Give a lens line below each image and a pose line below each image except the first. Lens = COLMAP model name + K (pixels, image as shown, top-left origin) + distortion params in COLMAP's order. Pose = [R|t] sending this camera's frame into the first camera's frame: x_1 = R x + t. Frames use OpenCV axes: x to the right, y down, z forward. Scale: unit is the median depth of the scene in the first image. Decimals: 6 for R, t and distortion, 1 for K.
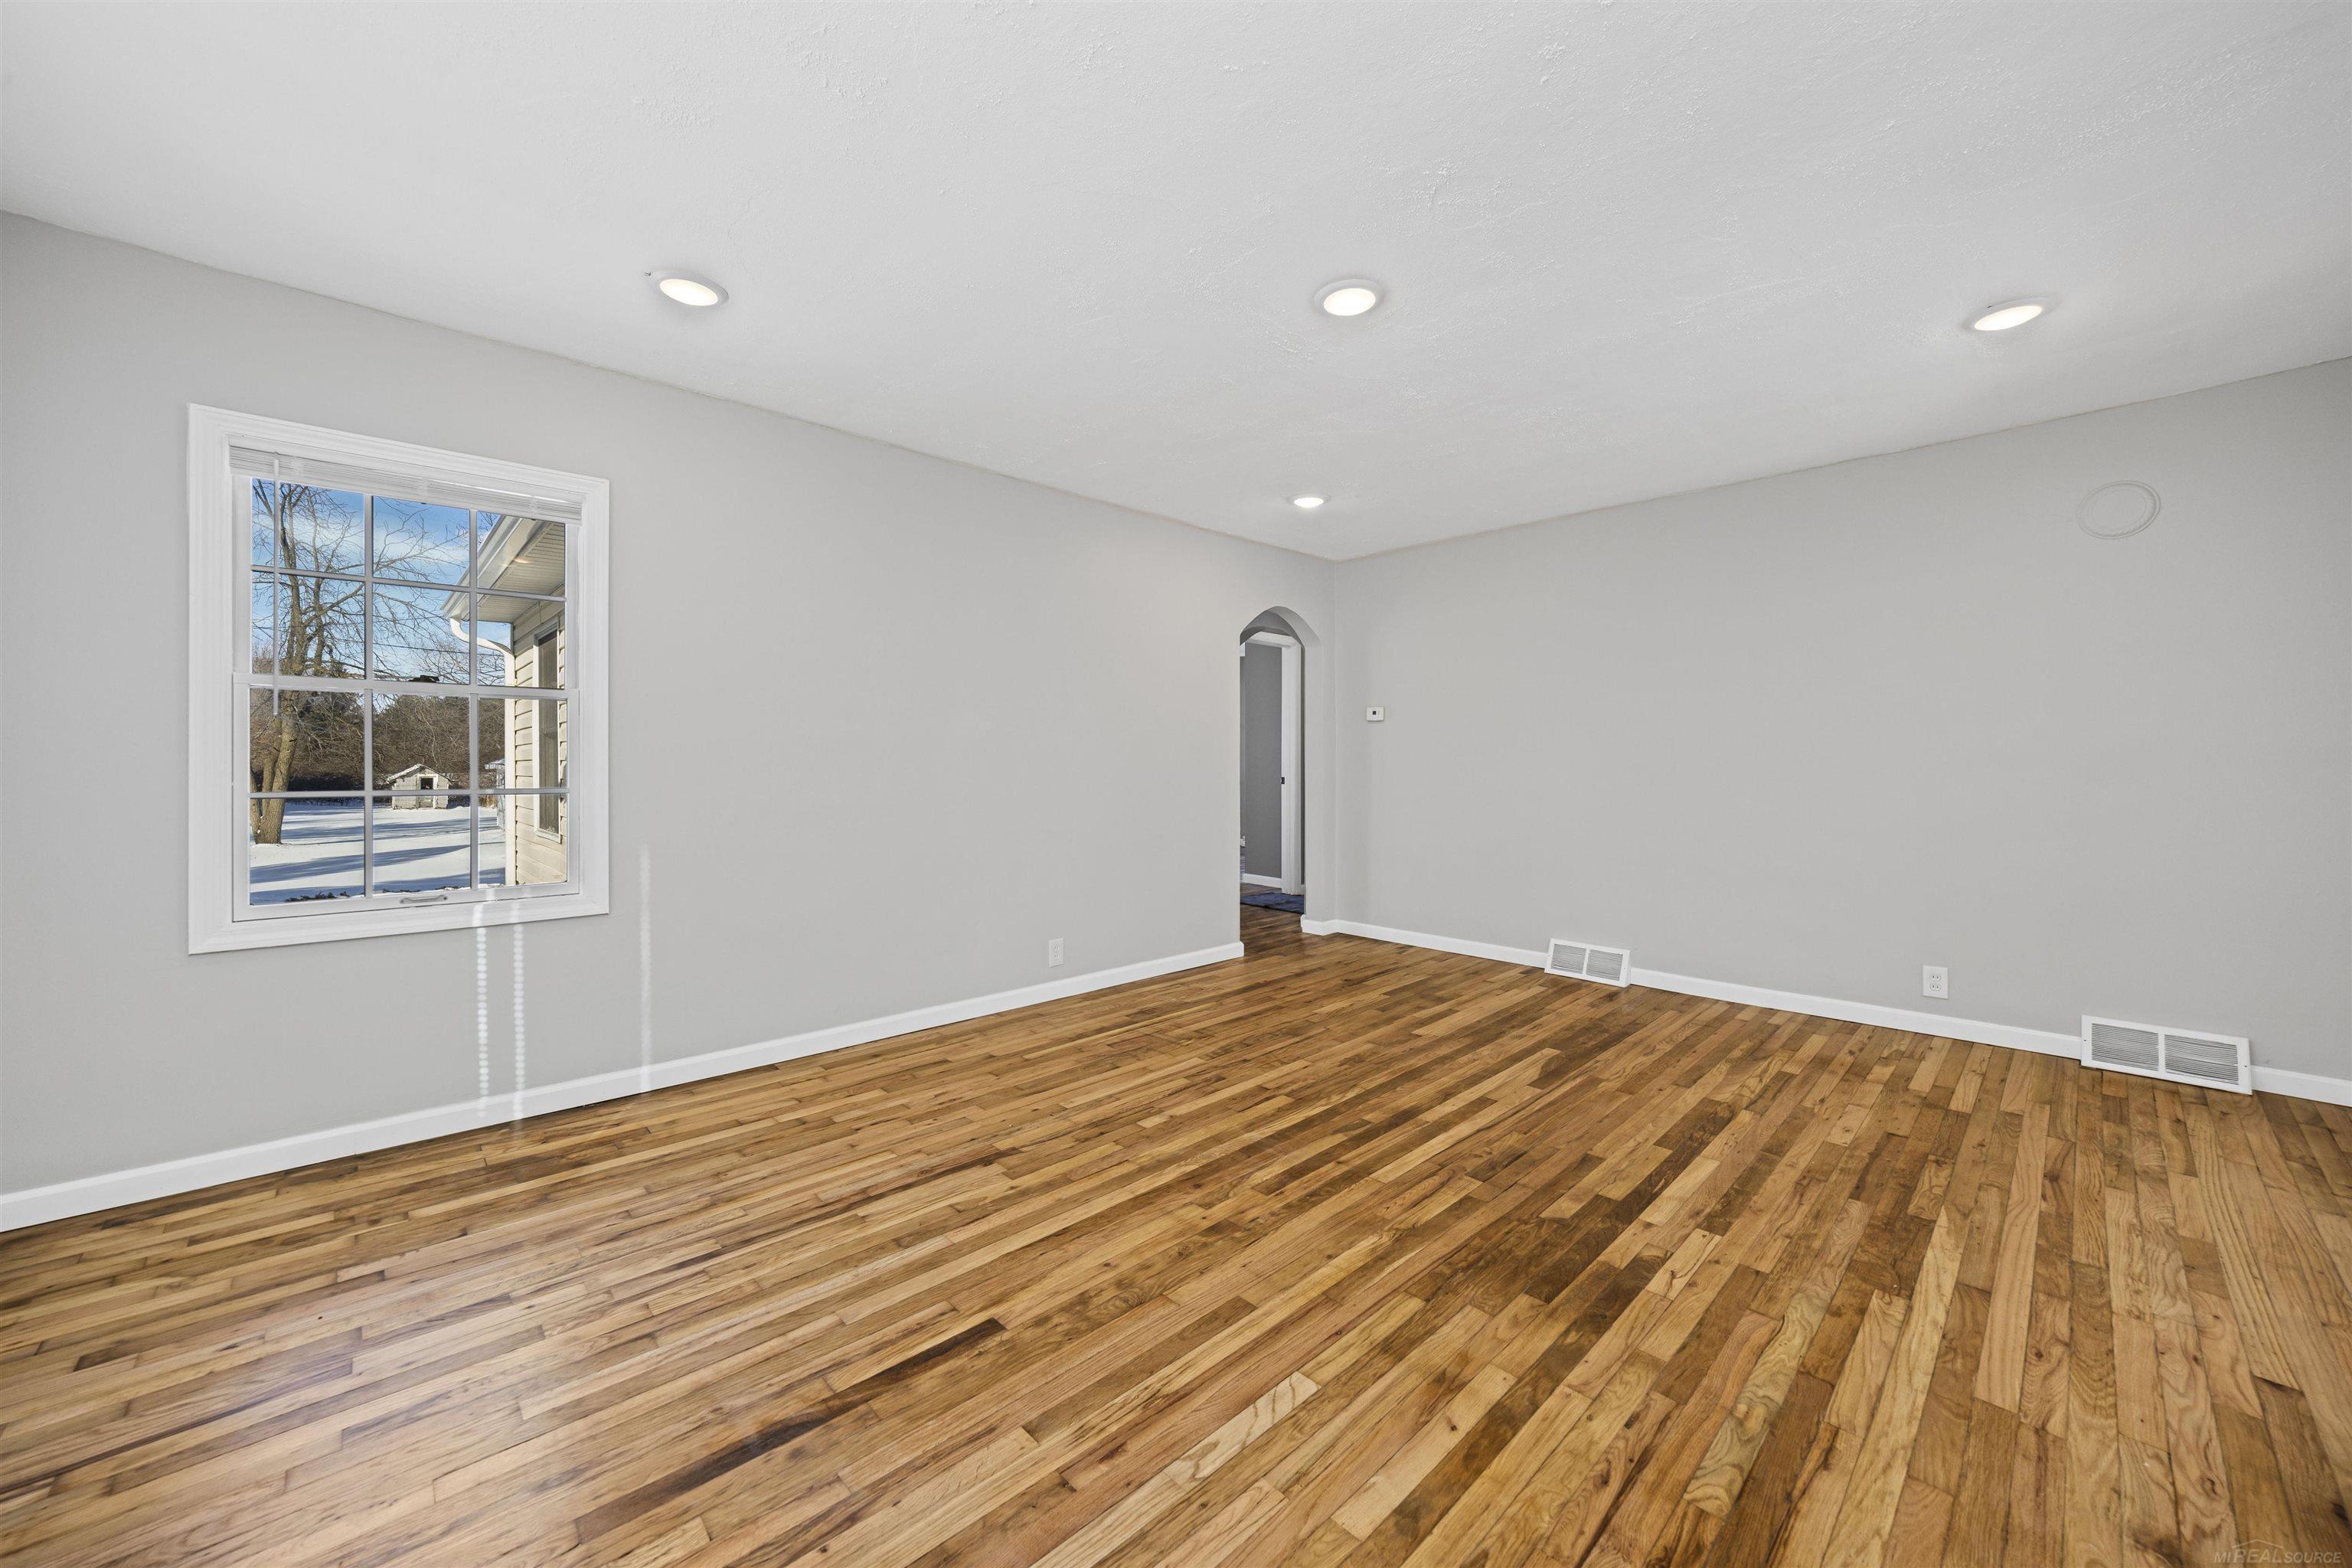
lens RADIAL K [[871.8, 0, 1174.2], [0, 871.8, 763.0], [0, 0, 1]] dist [0.001100, -0.002972]
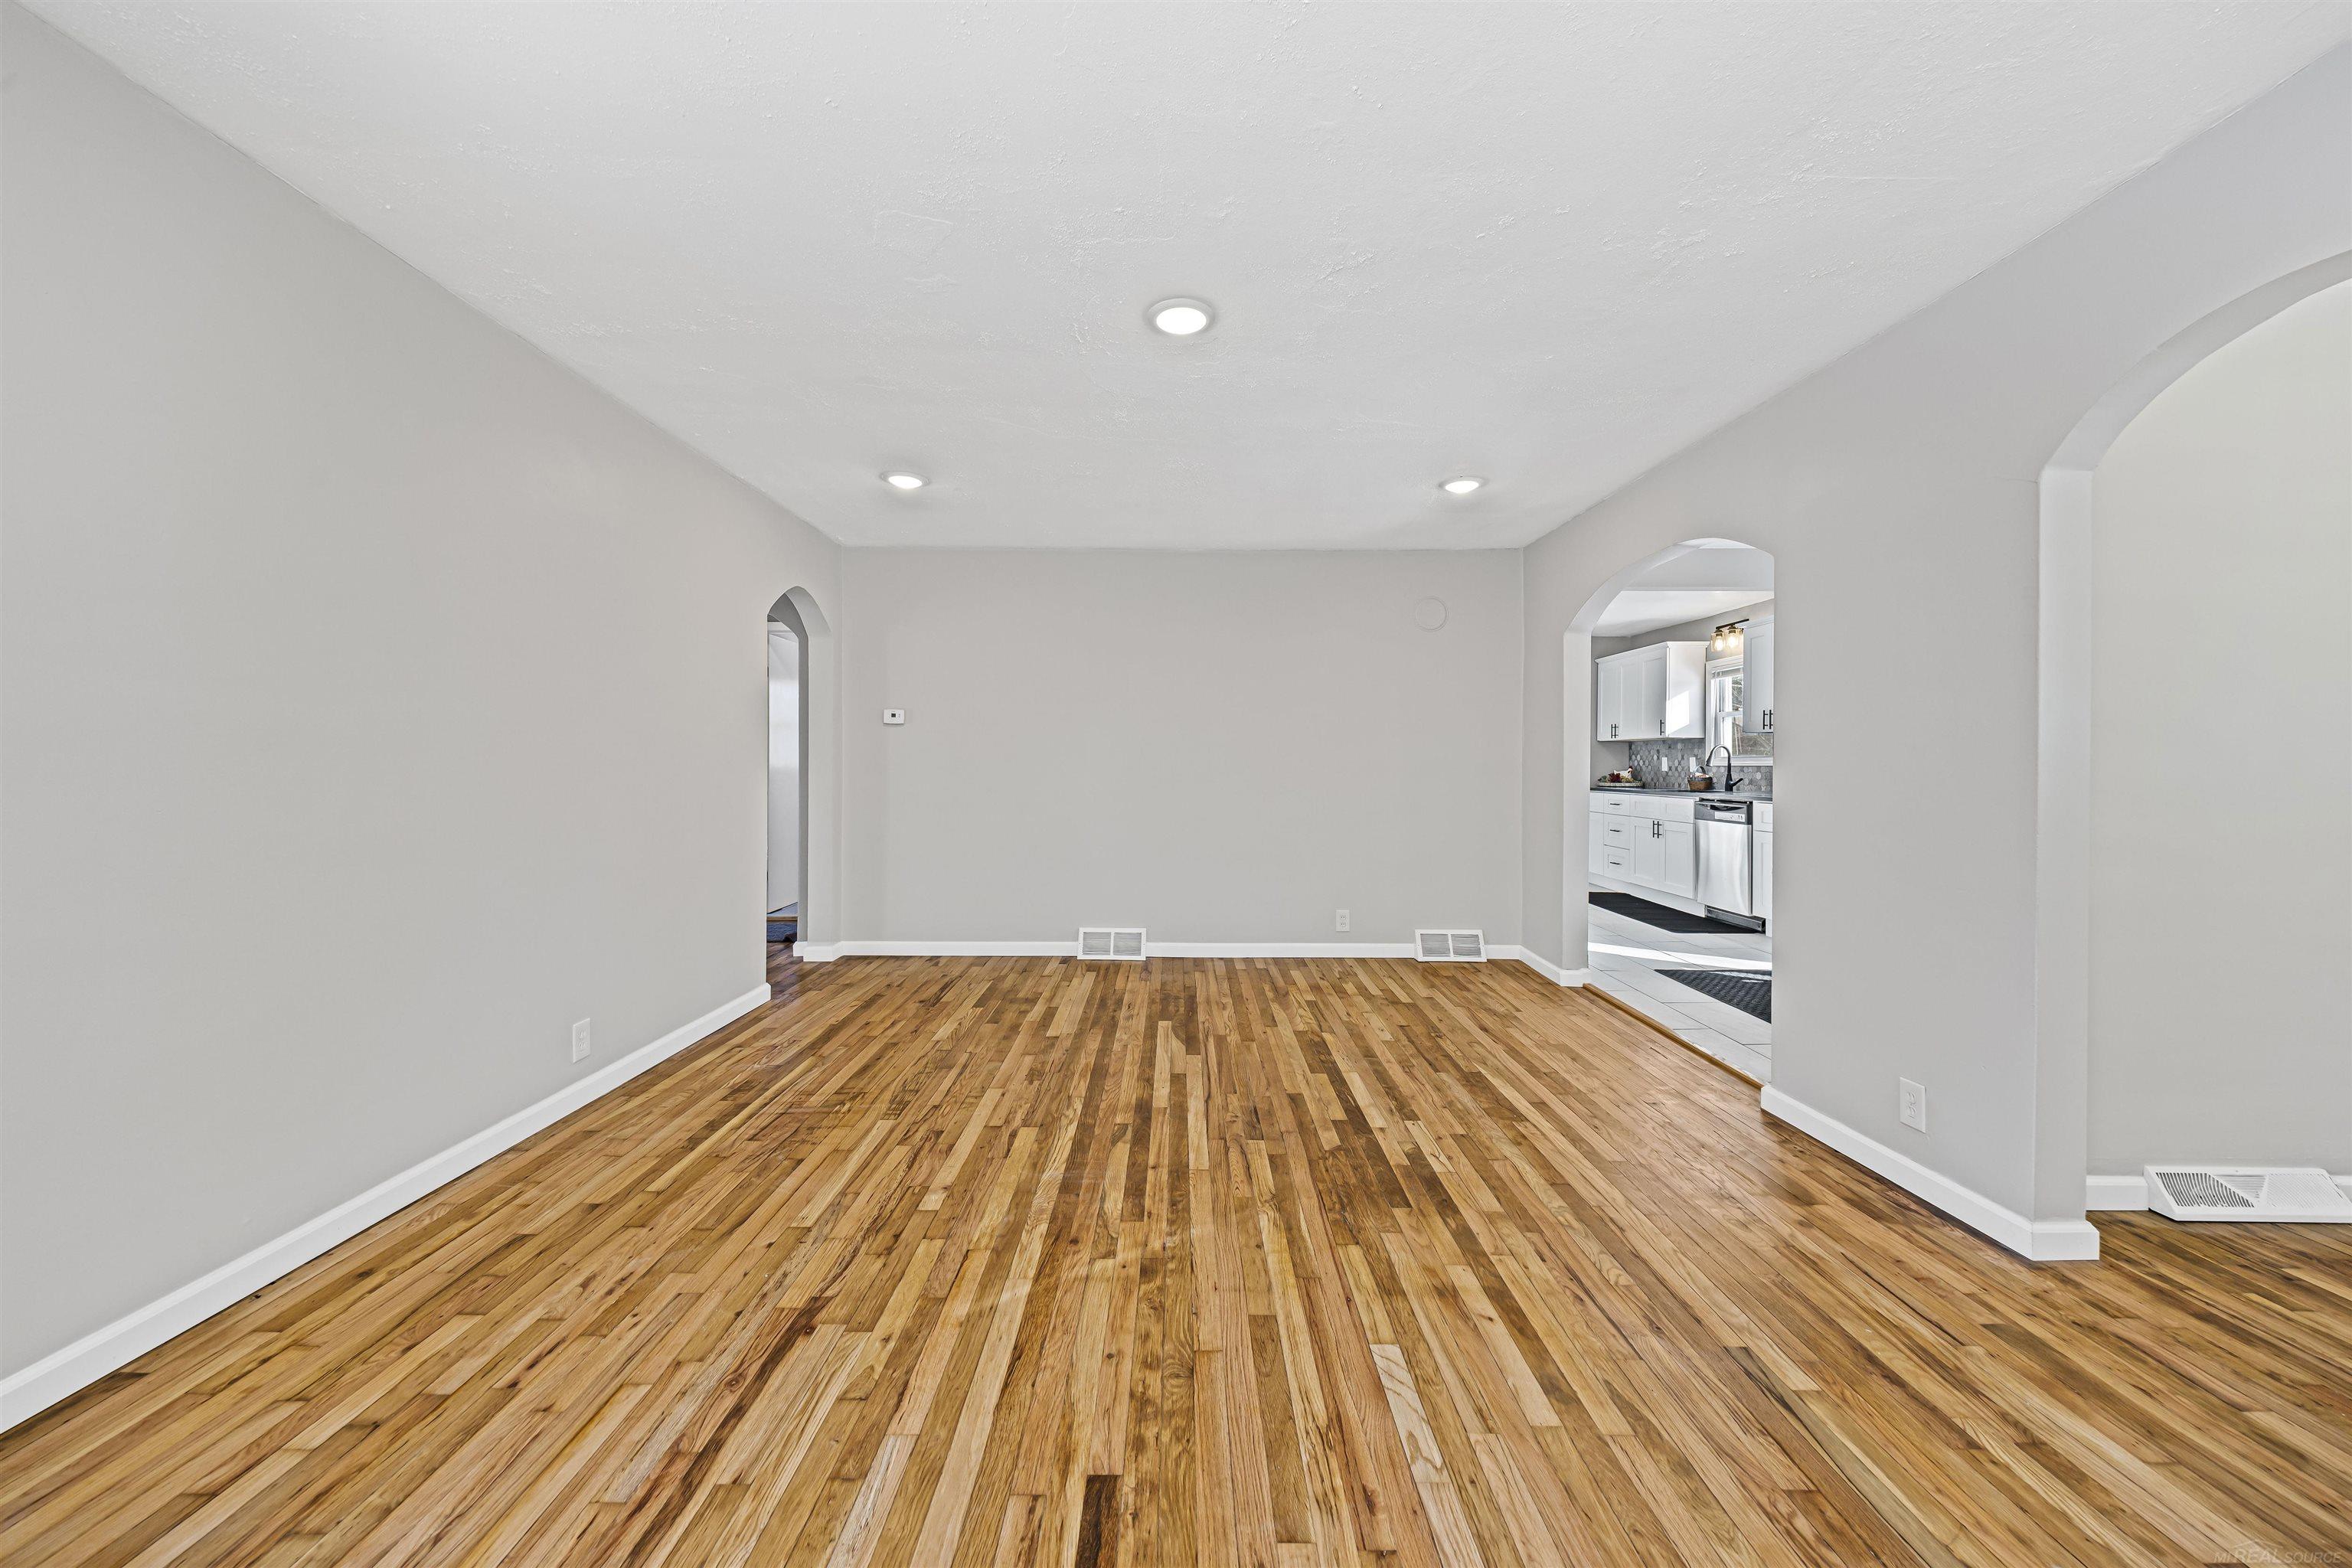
lens RADIAL K [[871.8, 0, 1174.2], [0, 871.8, 763.0], [0, 0, 1]] dist [0.001100, -0.002972]
pose [[0.693924, 0.004392, 0.720035, -0.660395], [-0.002351, 0.999990, -0.003834, -0.008041], [-0.720044, 0.000967, 0.693927, 0.356881]]
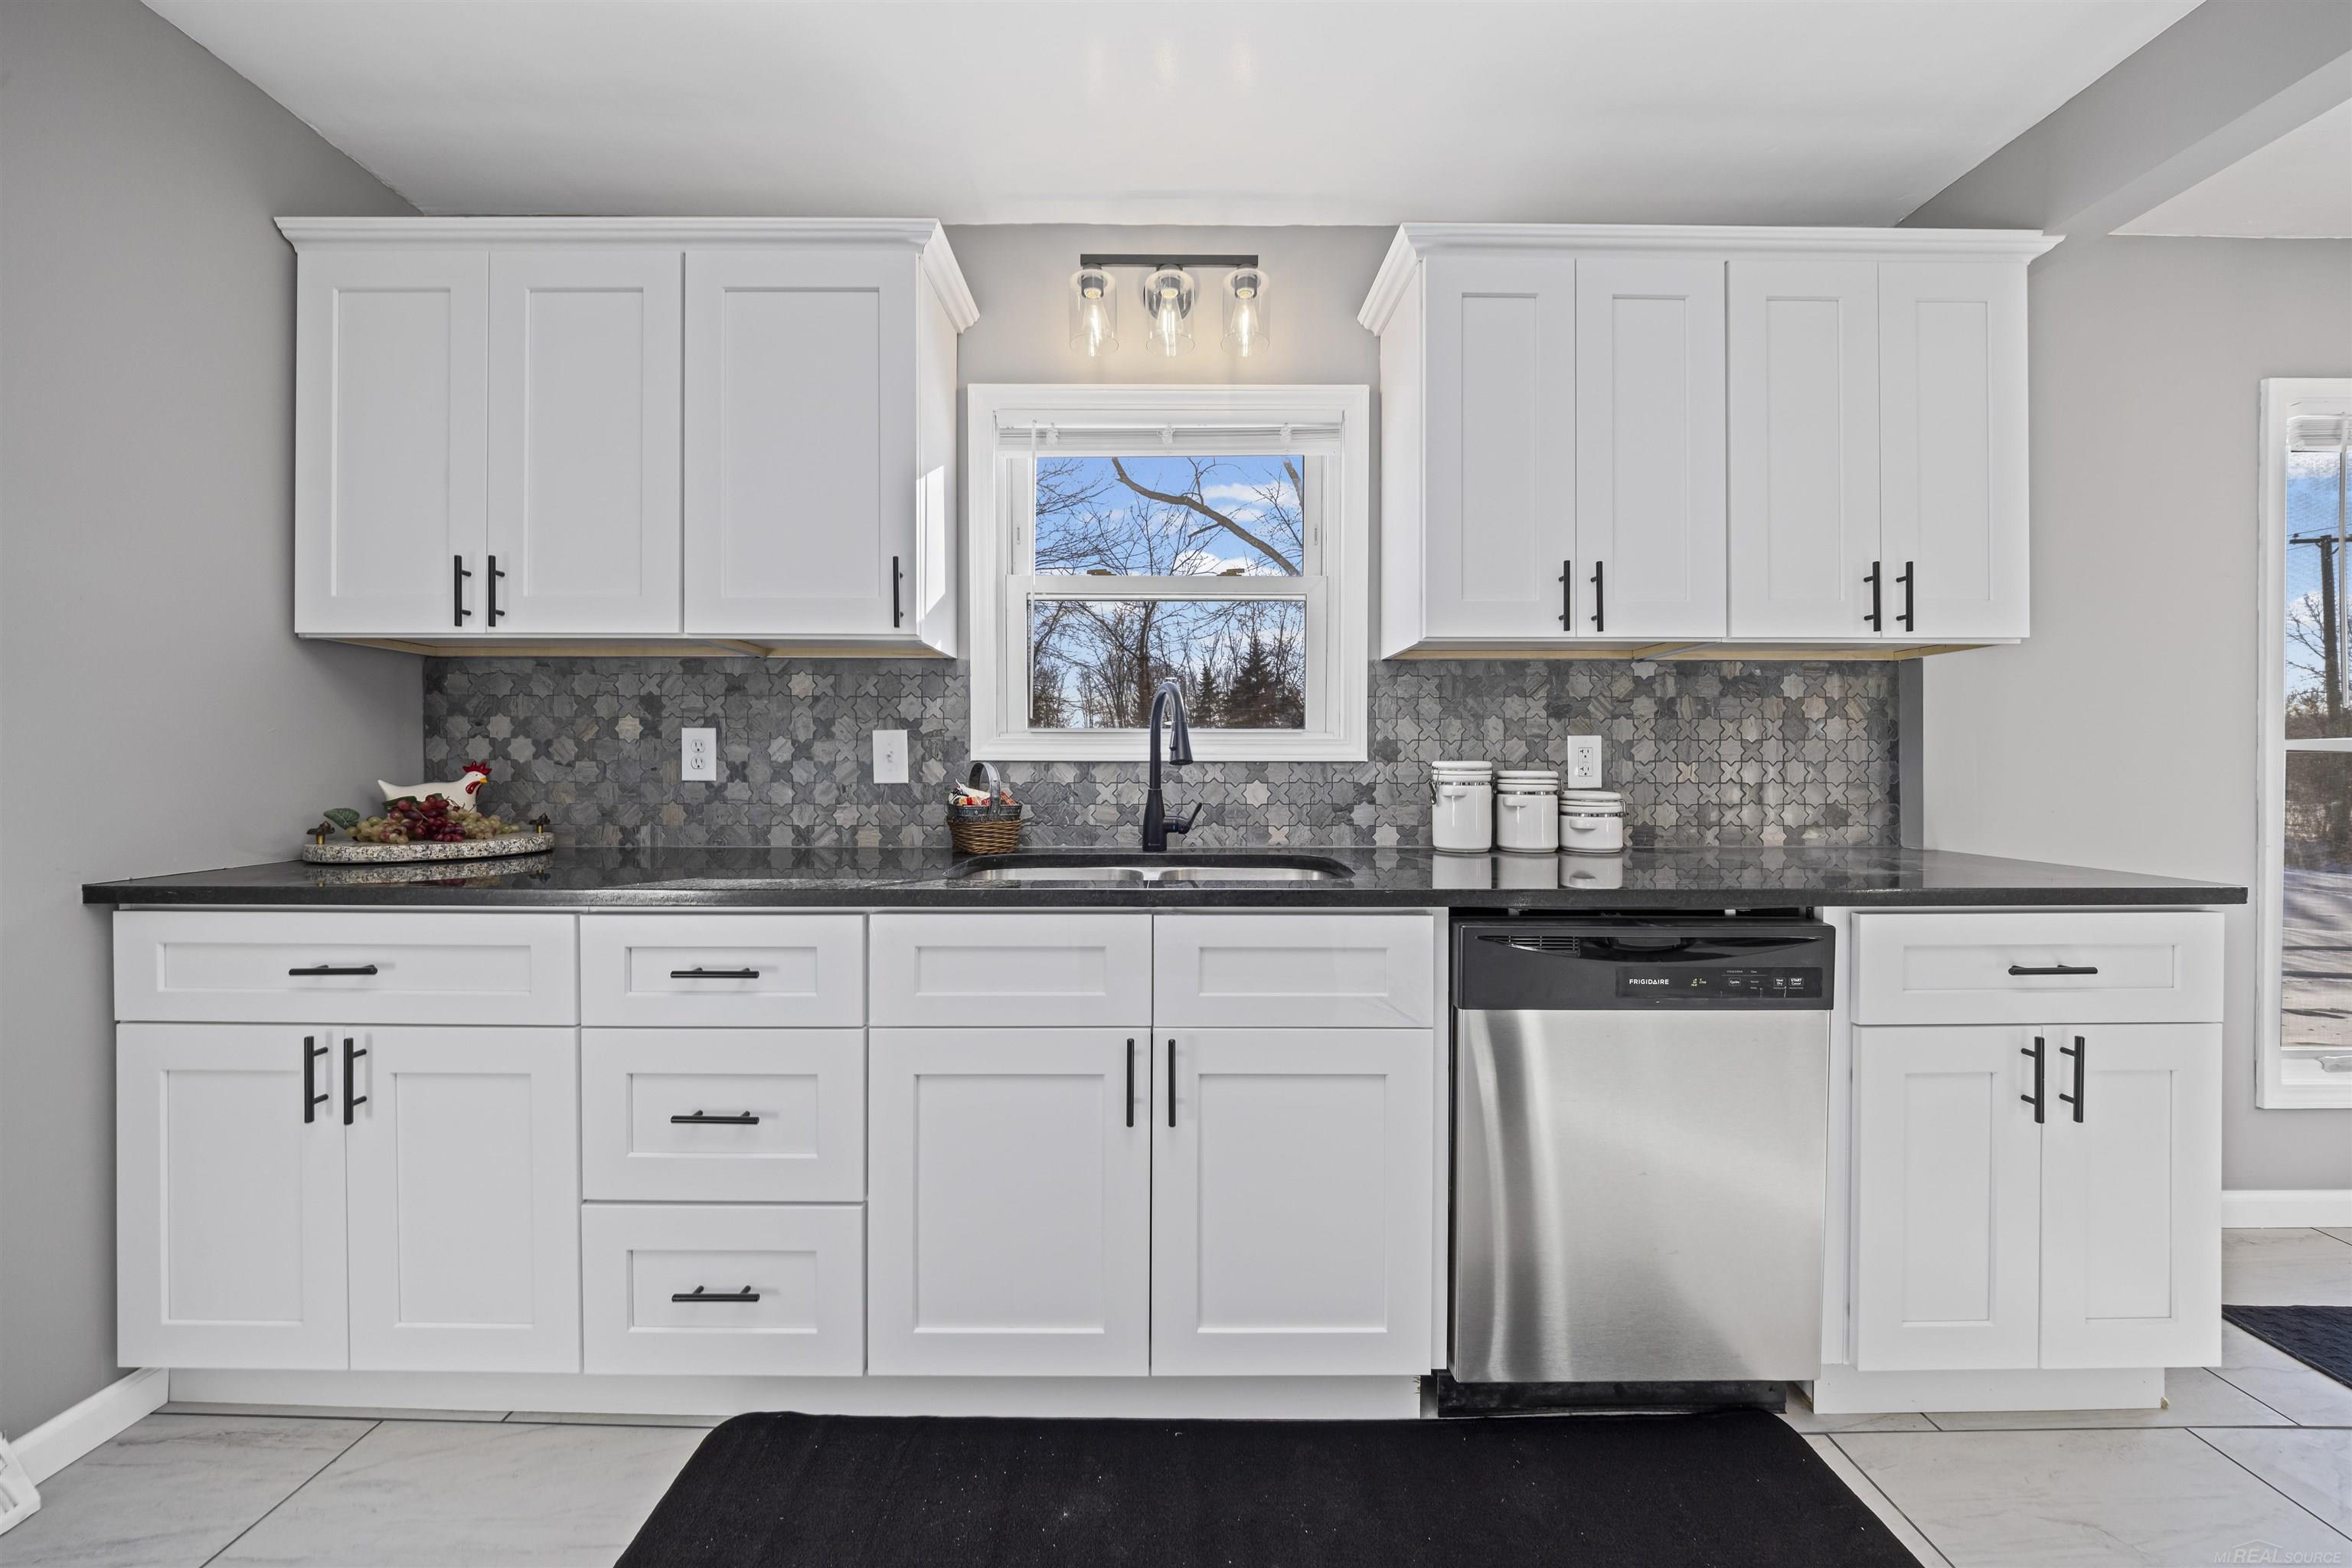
lens RADIAL K [[859.3, 0, 1180.3], [0, 859.3, 766.6], [0, 0, 1]] dist [0.015702, -0.010244]
pose [[-0.730898, -0.006070, 0.682460, 2.794937], [-0.000253, 0.999963, 0.008622, -0.018150], [-0.682487, 0.006129, -0.730872, 1.911792]]
